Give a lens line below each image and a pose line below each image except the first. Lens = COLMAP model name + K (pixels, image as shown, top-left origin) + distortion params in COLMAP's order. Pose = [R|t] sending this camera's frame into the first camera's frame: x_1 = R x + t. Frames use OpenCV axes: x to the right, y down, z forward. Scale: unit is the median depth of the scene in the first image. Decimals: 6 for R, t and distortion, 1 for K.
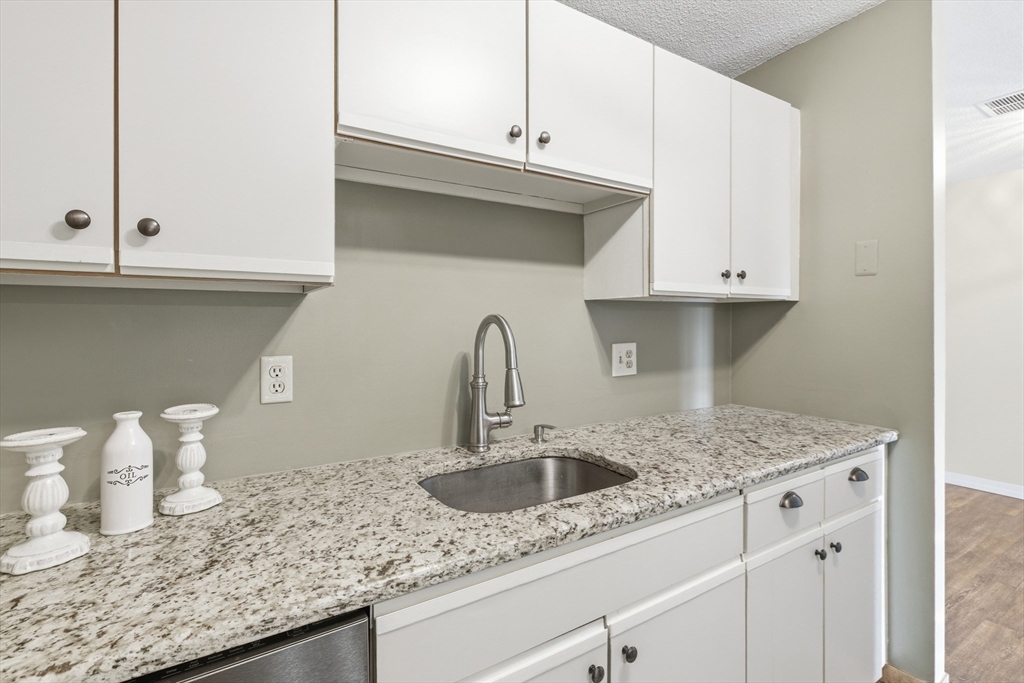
lens RADIAL K [[472.2, 0, 505.7], [0, 472.2, 327.1], [0, 0, 1]] dist [-0.001197, 0.000093]
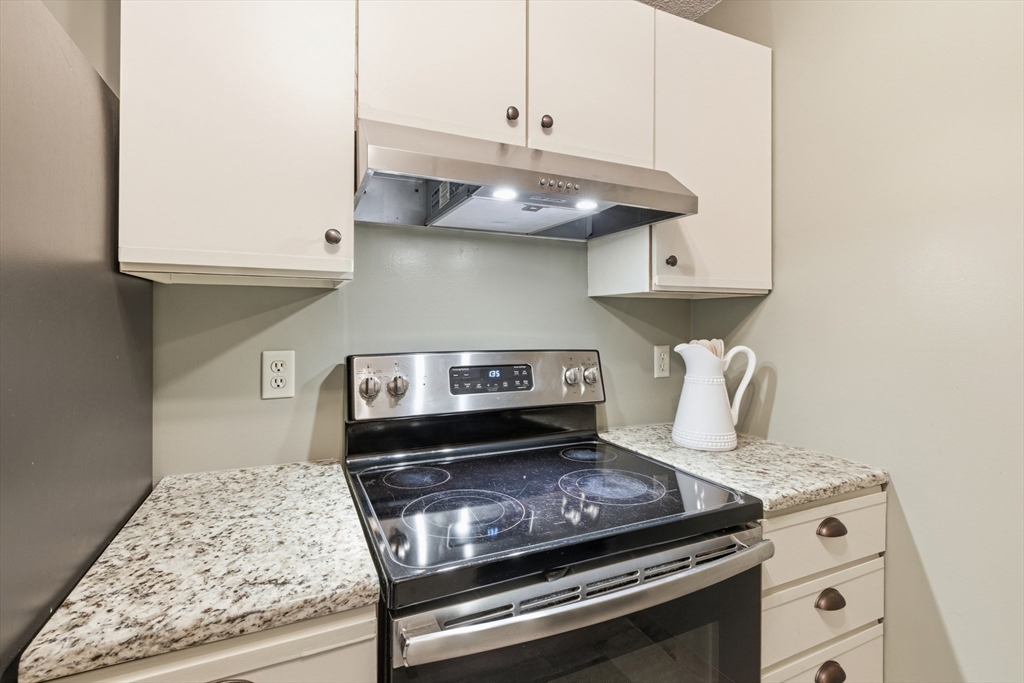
lens RADIAL K [[472.2, 0, 505.7], [0, 472.2, 327.1], [0, 0, 1]] dist [-0.001197, 0.000093]
pose [[0.992450, 0.012176, -0.122045, 0.179172], [-0.011400, 0.999910, 0.007054, -0.002214], [0.122120, -0.005610, 0.992500, 0.109625]]
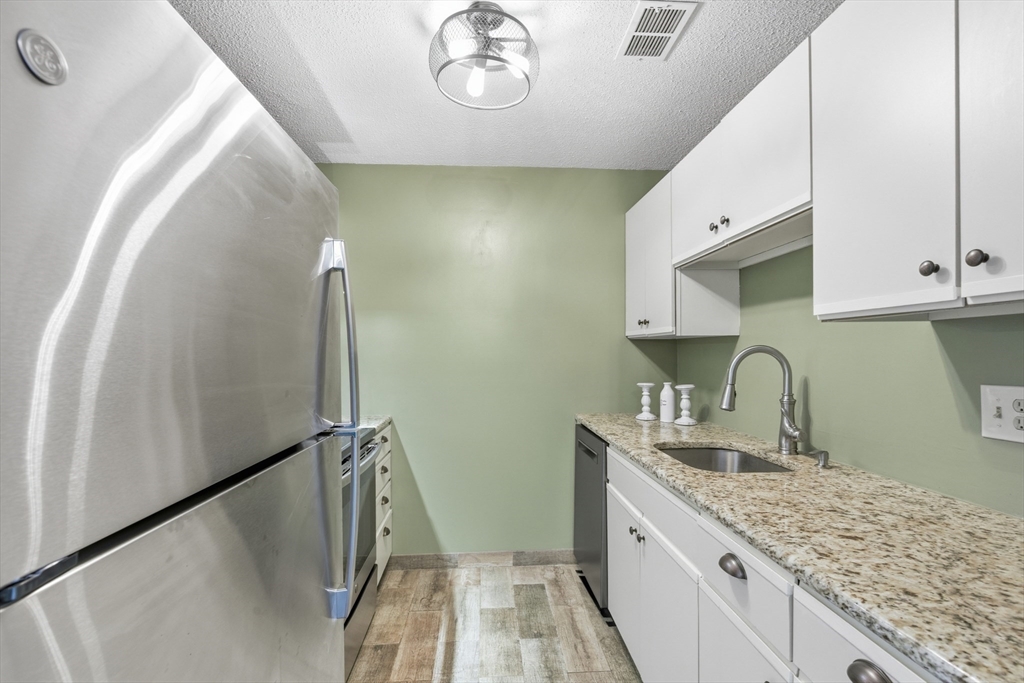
lens RADIAL K [[474.7, 0, 507.7], [0, 474.7, 336.9], [0, 0, 1]] dist [0.000277, -0.000082]
pose [[-0.466766, -0.014551, -0.884261, 1.094190], [0.008781, 0.999739, -0.021086, -0.022148], [0.884337, -0.017607, -0.466516, 0.729066]]
